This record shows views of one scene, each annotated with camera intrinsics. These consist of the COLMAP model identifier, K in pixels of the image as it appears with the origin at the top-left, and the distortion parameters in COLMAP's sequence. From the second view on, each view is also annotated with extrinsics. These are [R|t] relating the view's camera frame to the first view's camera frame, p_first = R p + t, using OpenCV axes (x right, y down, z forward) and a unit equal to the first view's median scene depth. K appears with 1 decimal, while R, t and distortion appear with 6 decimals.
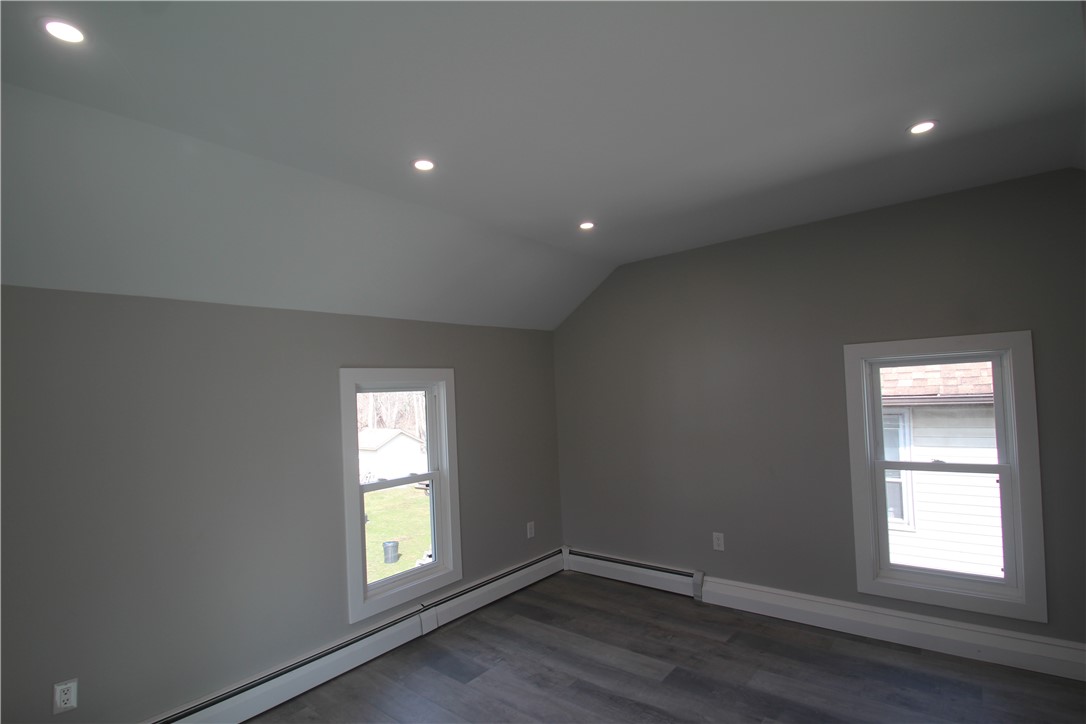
lens RADIAL K [[523.8, 0, 541.1], [0, 523.8, 381.1], [0, 0, 1]] dist [0.011172, -0.017574]
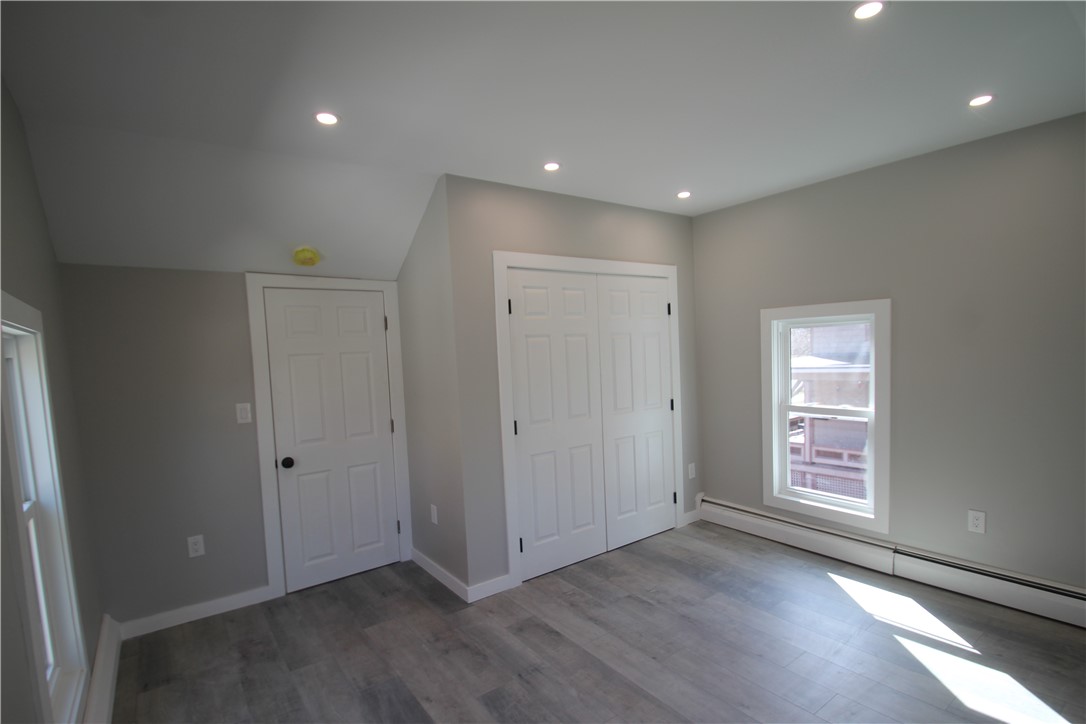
lens RADIAL K [[523.8, 0, 541.1], [0, 523.8, 381.1], [0, 0, 1]] dist [0.011172, -0.017574]
pose [[-0.964624, 0.074713, 0.252819, 0.054053], [0.084836, 0.995962, 0.029363, 0.035726], [-0.249605, 0.049772, -0.967068, 1.342903]]
